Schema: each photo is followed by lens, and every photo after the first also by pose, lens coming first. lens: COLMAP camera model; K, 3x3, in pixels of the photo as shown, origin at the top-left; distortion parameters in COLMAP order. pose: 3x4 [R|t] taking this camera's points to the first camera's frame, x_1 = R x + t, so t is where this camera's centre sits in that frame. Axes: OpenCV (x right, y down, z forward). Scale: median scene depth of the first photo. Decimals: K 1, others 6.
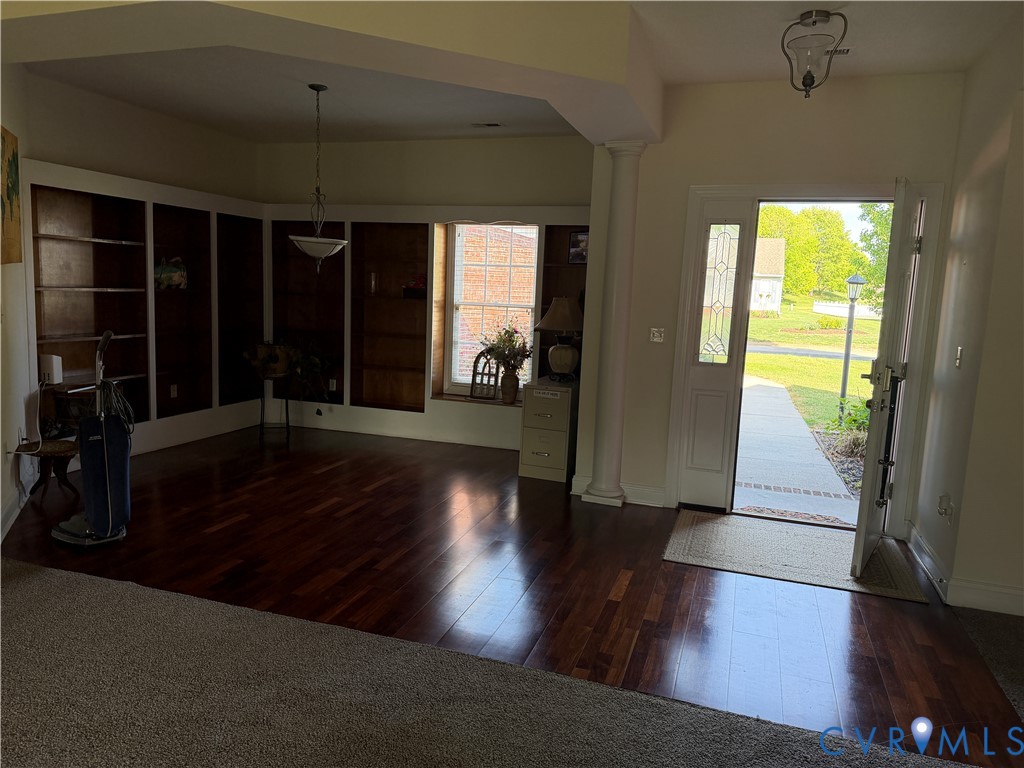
lens RADIAL K [[716.8, 0, 508.6], [0, 716.8, 385.5], [0, 0, 1]] dist [0.093044, -0.111043]
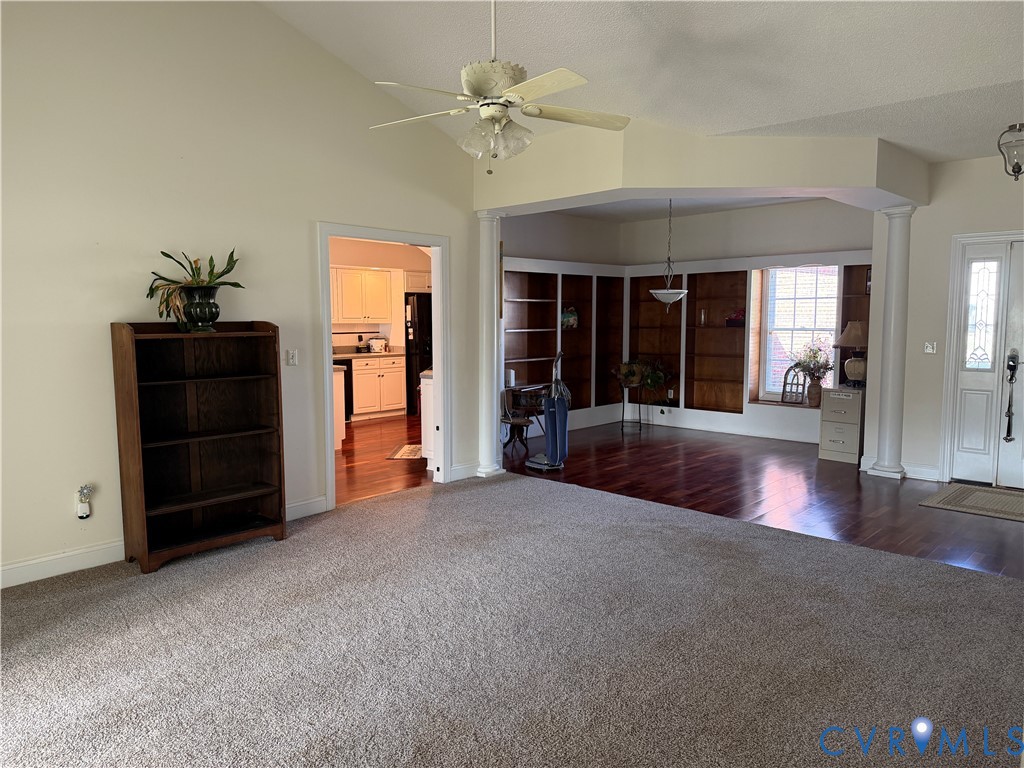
lens RADIAL K [[716.8, 0, 504.4], [0, 716.8, 381.6], [0, 0, 1]] dist [0.093044, -0.111043]
pose [[0.903999, -0.005320, -0.427502, 0.057452], [-0.015746, 0.998830, -0.045725, 0.049768], [0.427245, 0.048067, 0.902857, -0.404453]]
